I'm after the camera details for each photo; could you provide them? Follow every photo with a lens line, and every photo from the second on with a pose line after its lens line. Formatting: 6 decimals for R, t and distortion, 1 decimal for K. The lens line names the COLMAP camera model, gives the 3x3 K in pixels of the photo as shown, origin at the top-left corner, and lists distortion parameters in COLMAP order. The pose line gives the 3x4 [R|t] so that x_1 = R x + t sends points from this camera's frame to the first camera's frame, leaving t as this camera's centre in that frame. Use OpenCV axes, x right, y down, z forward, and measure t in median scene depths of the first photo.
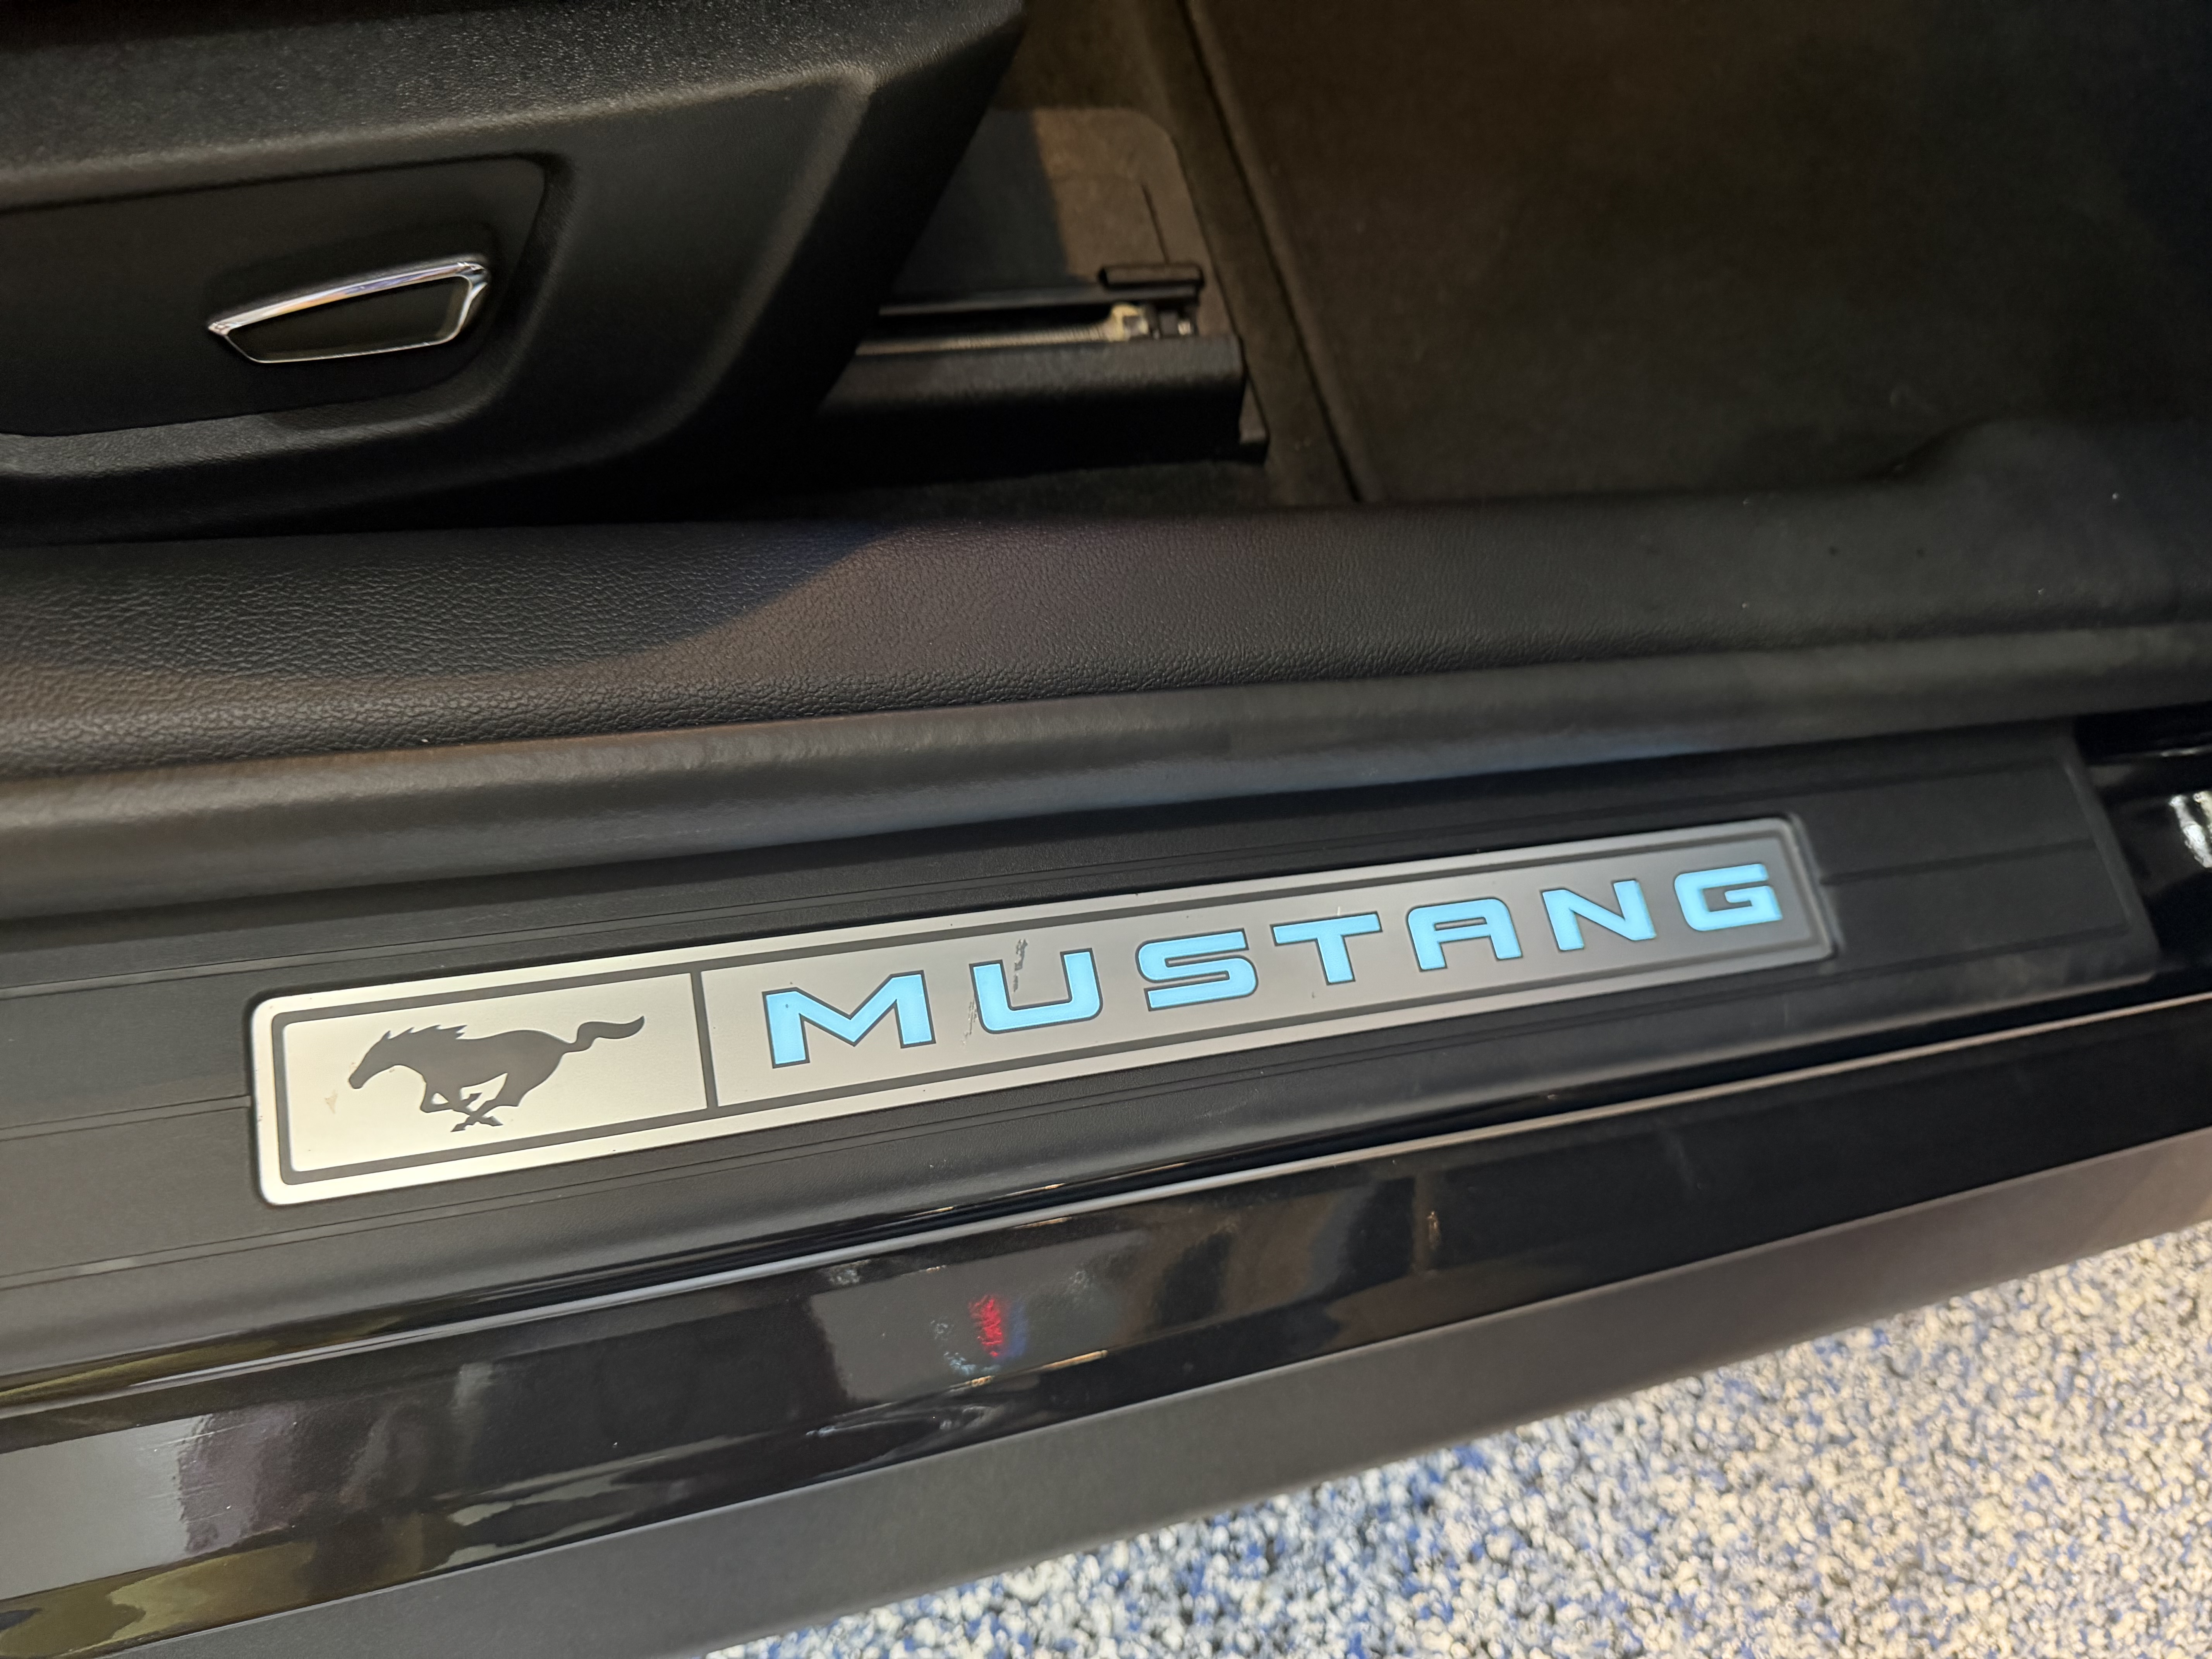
lens RADIAL K [[1562.2, 0, 1106.0], [0, 1562.2, 829.5], [0, 0, 1]] dist [0.034218, -0.042881]
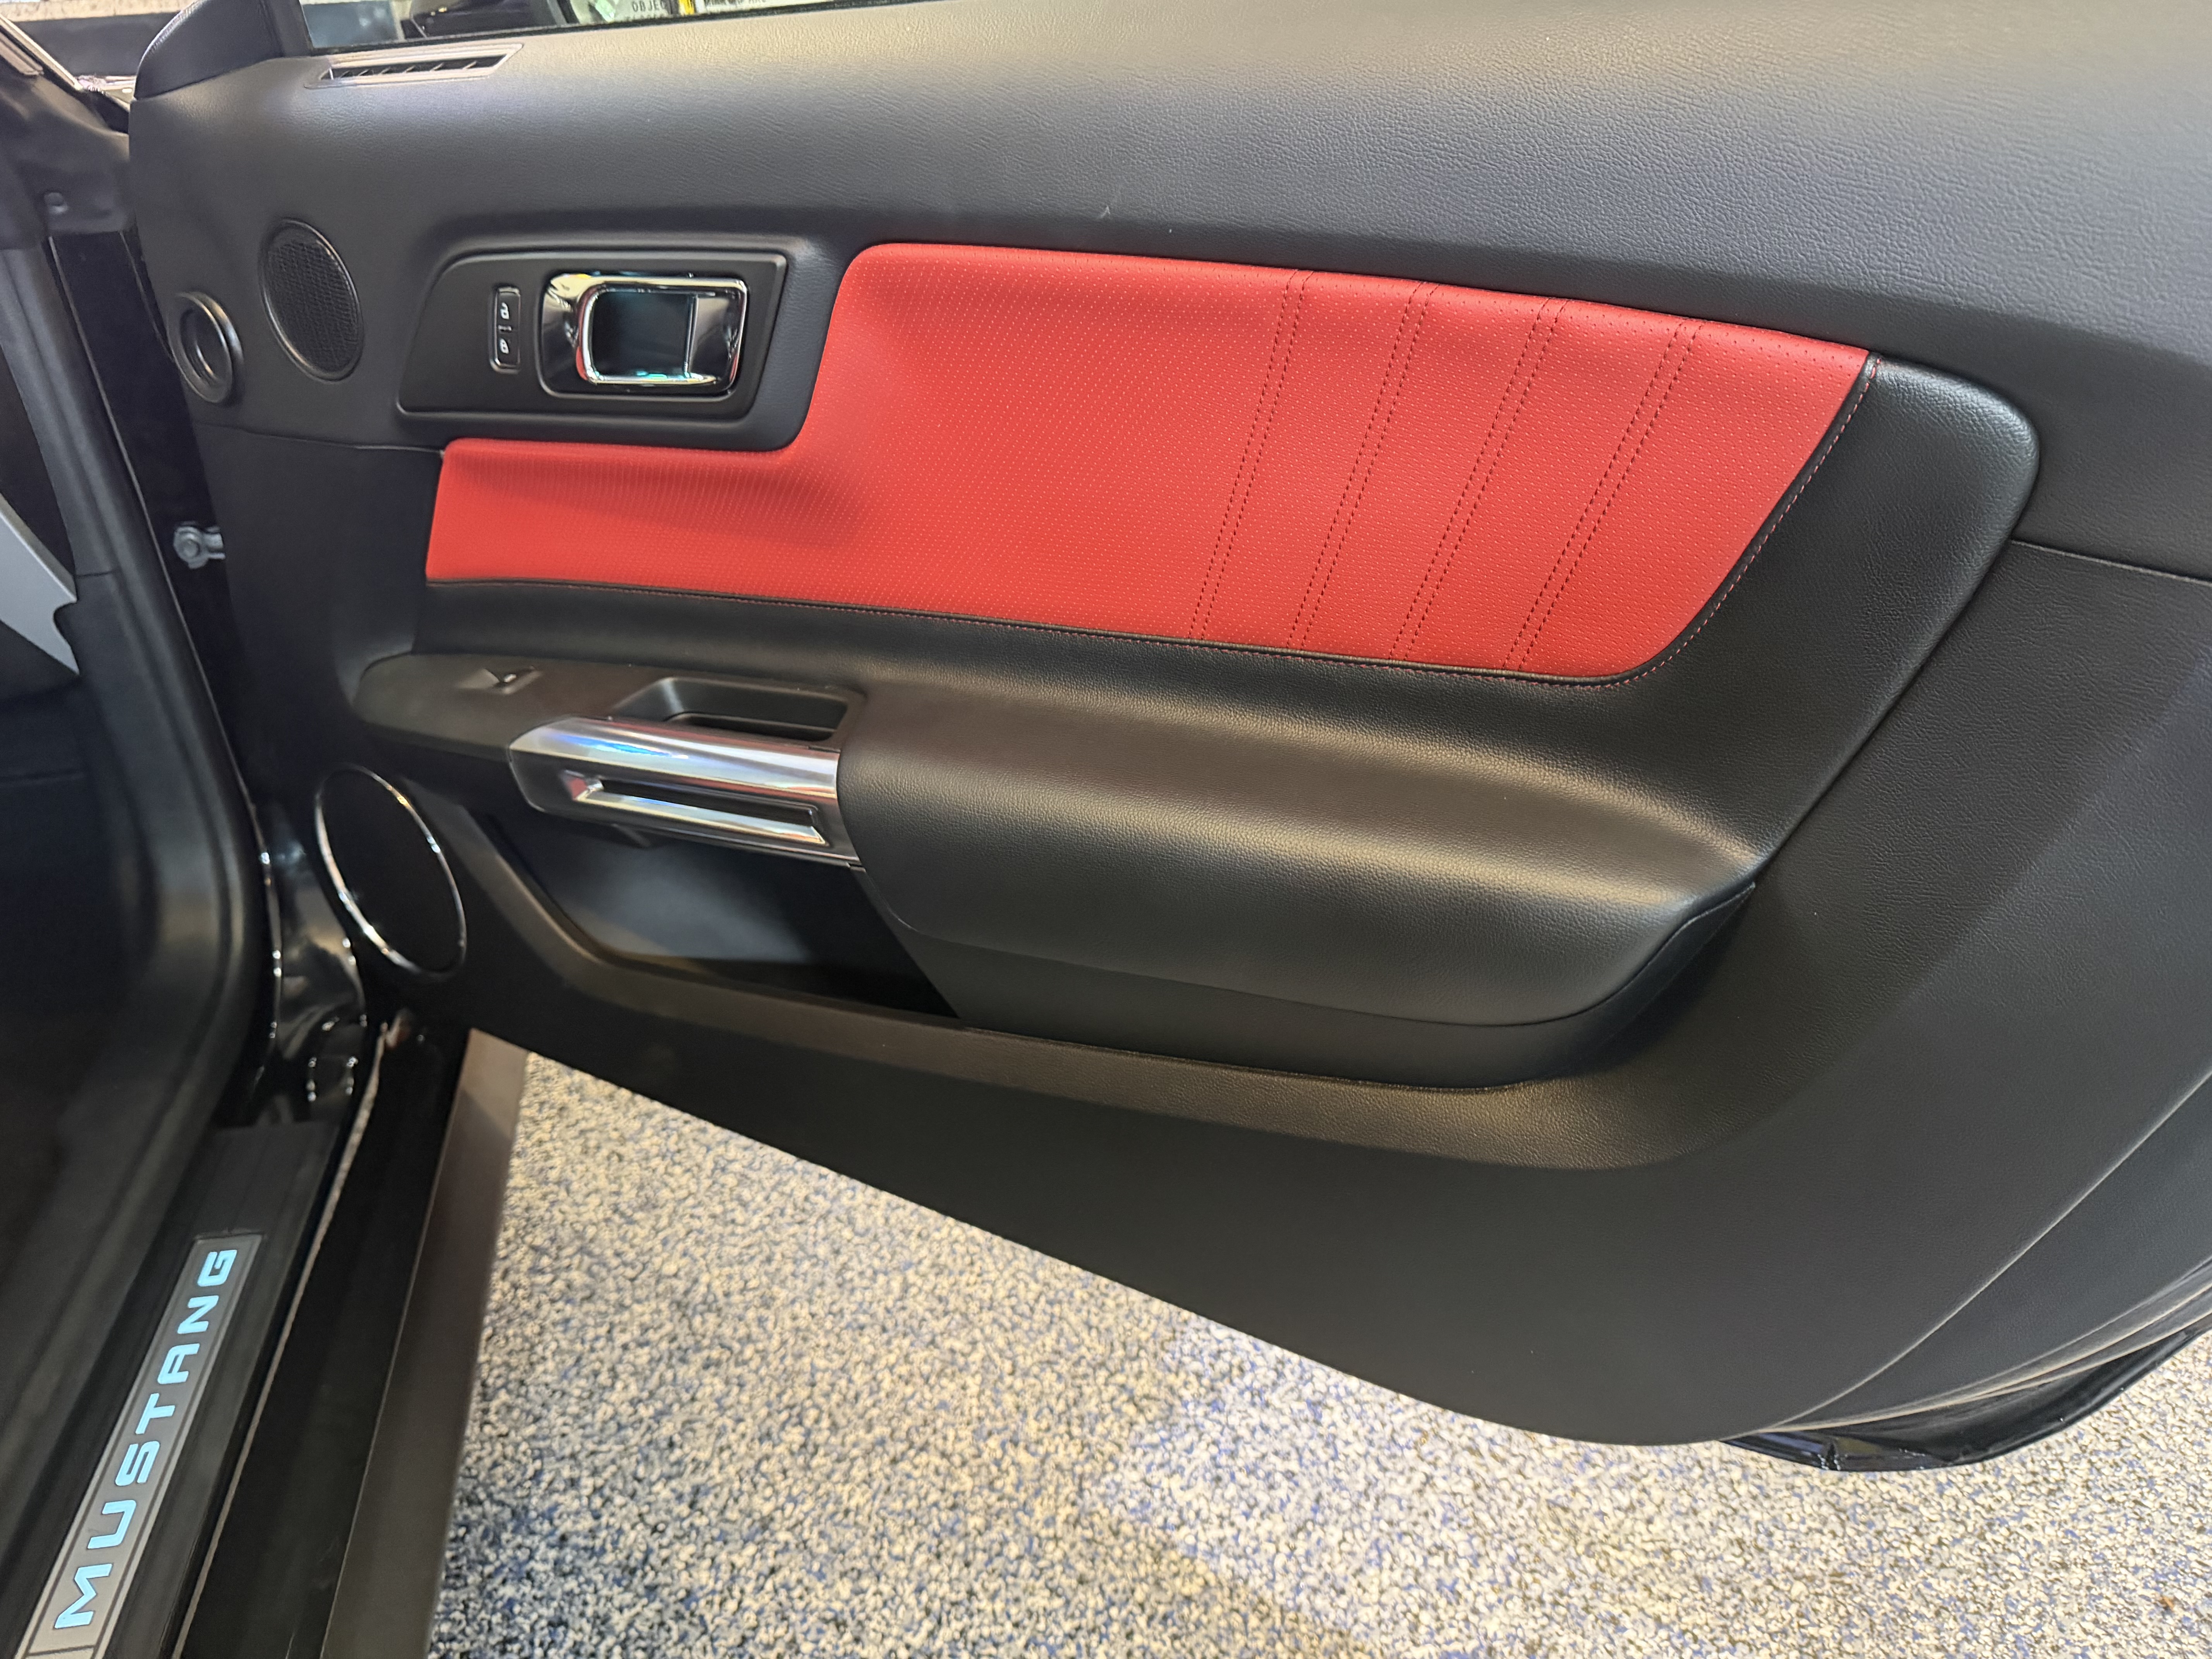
lens RADIAL K [[1562.2, 0, 1106.0], [0, 1562.2, 829.5], [0, 0, 1]] dist [0.034218, -0.042881]
pose [[0.004109, -0.692337, 0.721562, -0.524201], [0.911704, 0.299035, 0.281732, 0.247437], [-0.410826, 0.656694, 0.632436, -0.911540]]
